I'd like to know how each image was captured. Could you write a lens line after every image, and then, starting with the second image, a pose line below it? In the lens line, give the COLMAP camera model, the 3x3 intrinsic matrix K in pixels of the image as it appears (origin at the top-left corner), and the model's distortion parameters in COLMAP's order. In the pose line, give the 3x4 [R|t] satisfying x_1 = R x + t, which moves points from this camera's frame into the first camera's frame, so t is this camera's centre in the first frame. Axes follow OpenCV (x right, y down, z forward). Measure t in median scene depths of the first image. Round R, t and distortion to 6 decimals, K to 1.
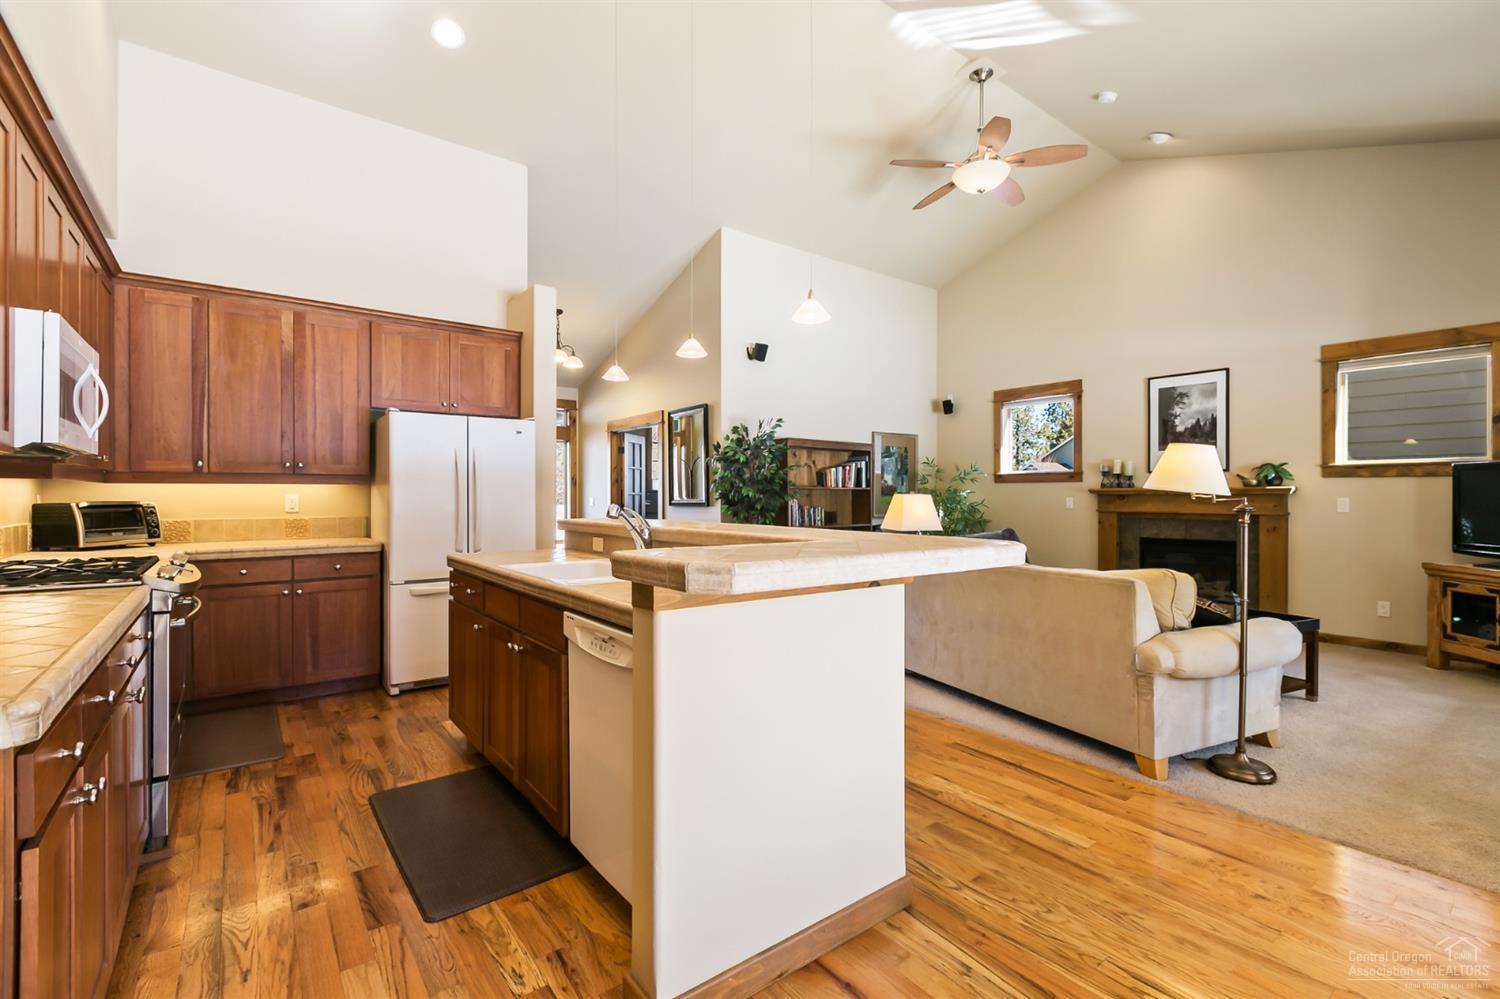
lens RADIAL K [[673.1, 0, 750.0], [0, 673.1, 499.5], [0, 0, 1]] dist [0.000673, 0.000195]
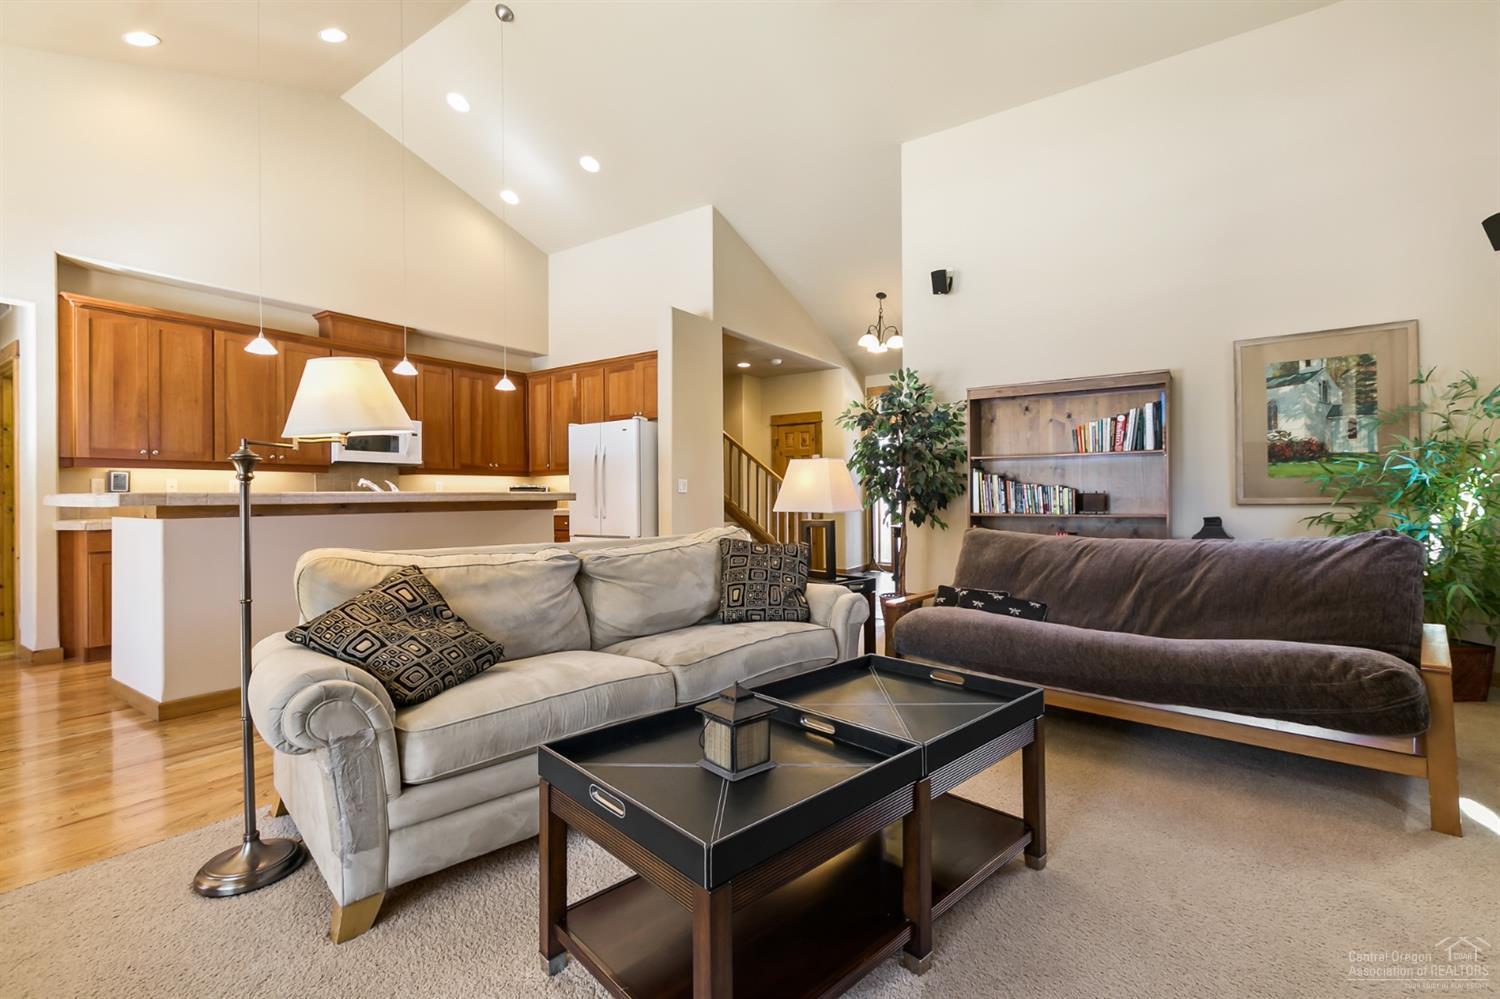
lens RADIAL K [[673.1, 0, 750.0], [0, 673.1, 499.5], [0, 0, 1]] dist [0.000673, 0.000195]
pose [[0.300118, -0.001073, -0.953901, 0.614234], [0.001395, 0.999999, -0.000686, 0.024275], [0.953901, -0.001125, 0.300120, 0.519274]]
